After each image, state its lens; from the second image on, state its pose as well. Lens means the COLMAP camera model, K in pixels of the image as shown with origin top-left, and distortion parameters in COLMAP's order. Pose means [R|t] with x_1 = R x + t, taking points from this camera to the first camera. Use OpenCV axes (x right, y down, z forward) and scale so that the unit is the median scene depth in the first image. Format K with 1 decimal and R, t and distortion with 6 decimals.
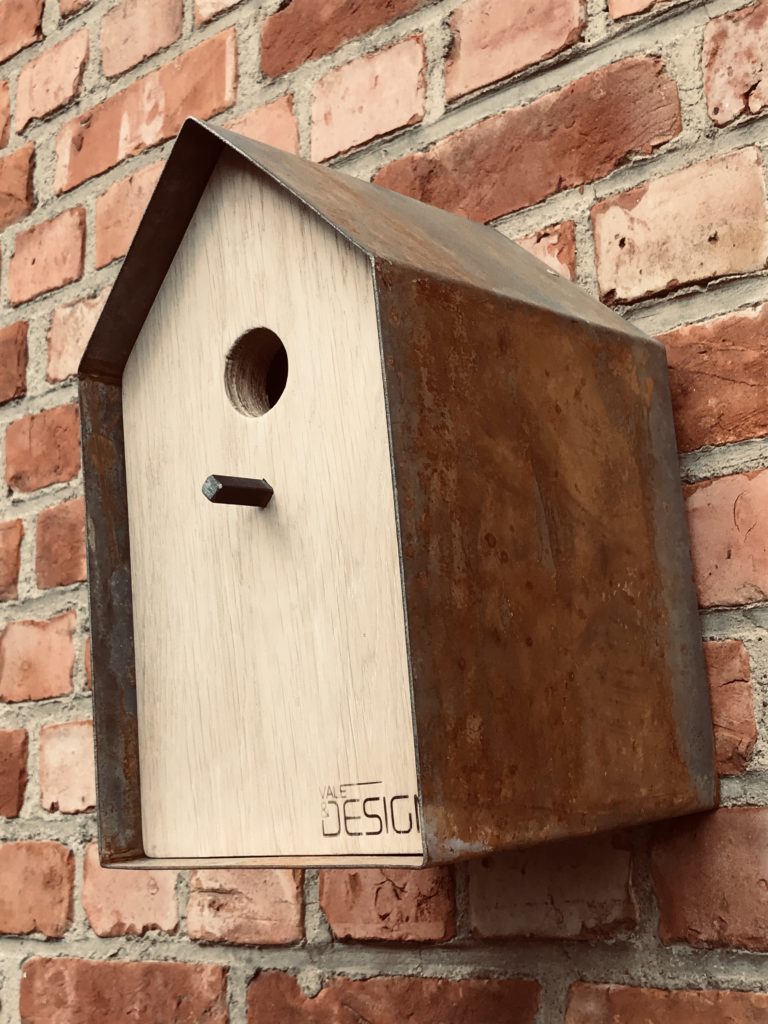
lens RADIAL K [[1380.2, 0, 412.5], [0, 1380.2, 491.9], [0, 0, 1]] dist [0.042079, 0.000000]
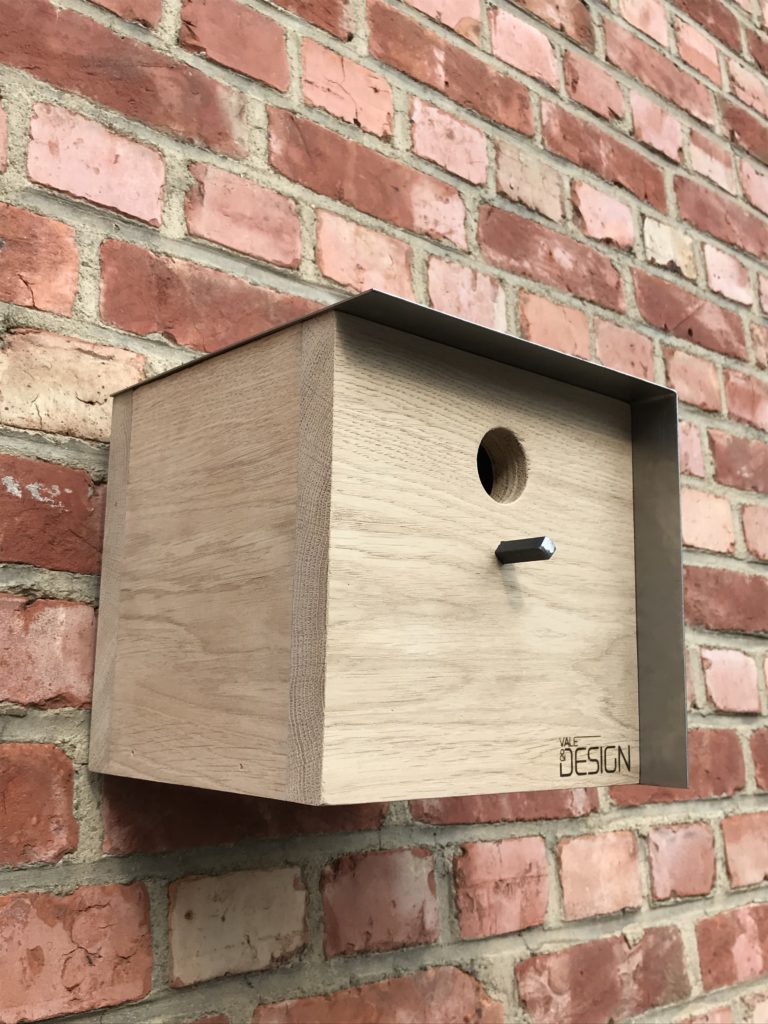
lens RADIAL K [[1053.4, 0, 387.3], [0, 1053.4, 509.2], [0, 0, 1]] dist [0.012207, 0.000000]
pose [[0.151656, 0.278464, 0.948398, -0.787834], [-0.184943, 0.950545, -0.249521, 0.136427], [-0.970977, -0.137558, 0.195655, 0.703536]]
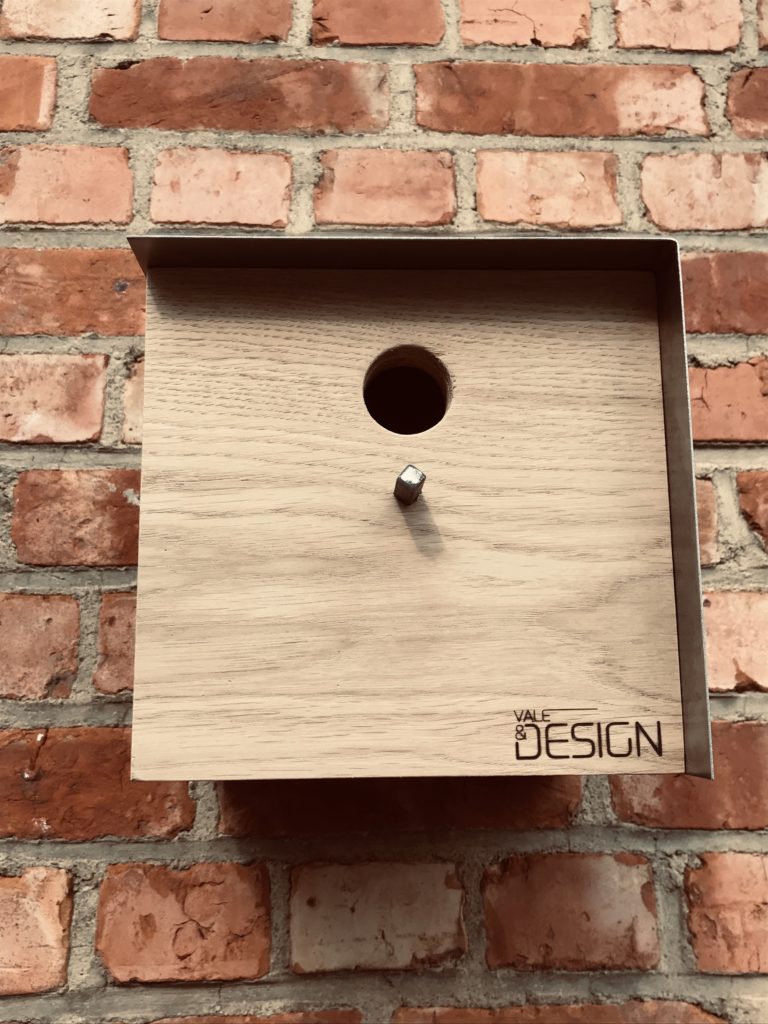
lens RADIAL K [[1053.4, 0, 391.3], [0, 1053.4, 506.3], [0, 0, 1]] dist [0.012207, 0.000000]
pose [[0.734519, 0.218091, 0.642587, -0.487248], [-0.169909, 0.975891, -0.136997, 0.065305], [-0.656972, -0.008555, 0.753866, 0.324850]]
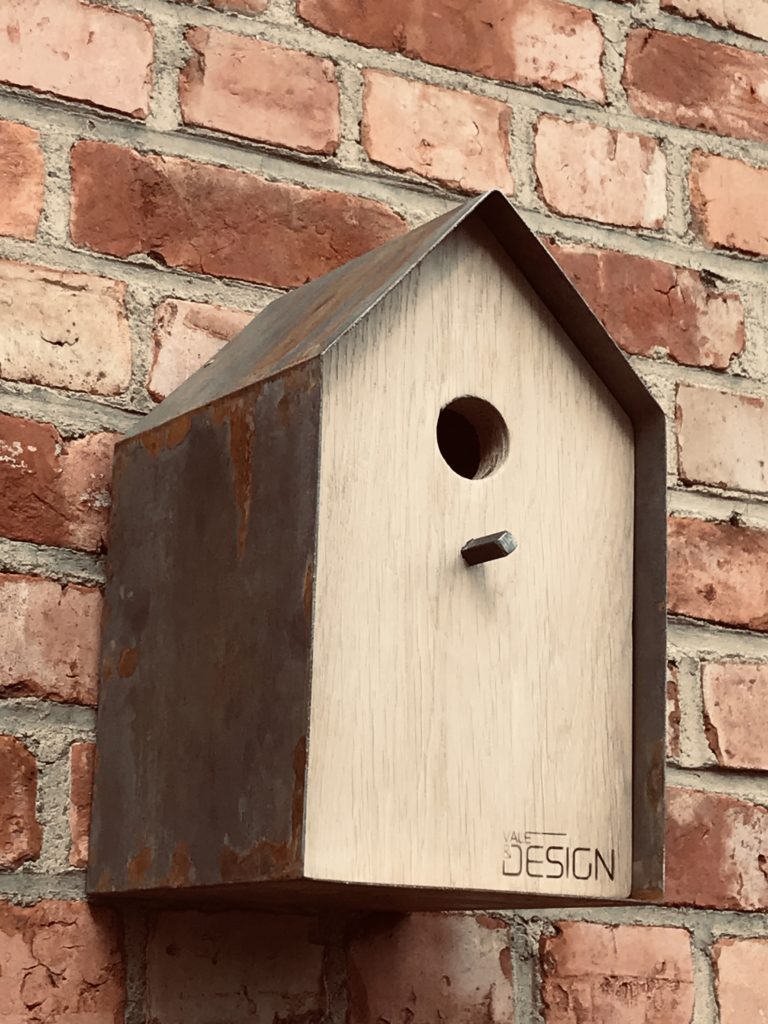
lens RADIAL K [[2339.4, 0, 389.0], [0, 2339.4, 502.6], [0, 0, 1]] dist [0.174815, 0.000000]
pose [[0.332069, 0.288289, 0.898120, -1.362503], [-0.218227, 0.949798, -0.224190, 0.296208], [-0.917664, -0.121548, 0.378311, 0.294670]]
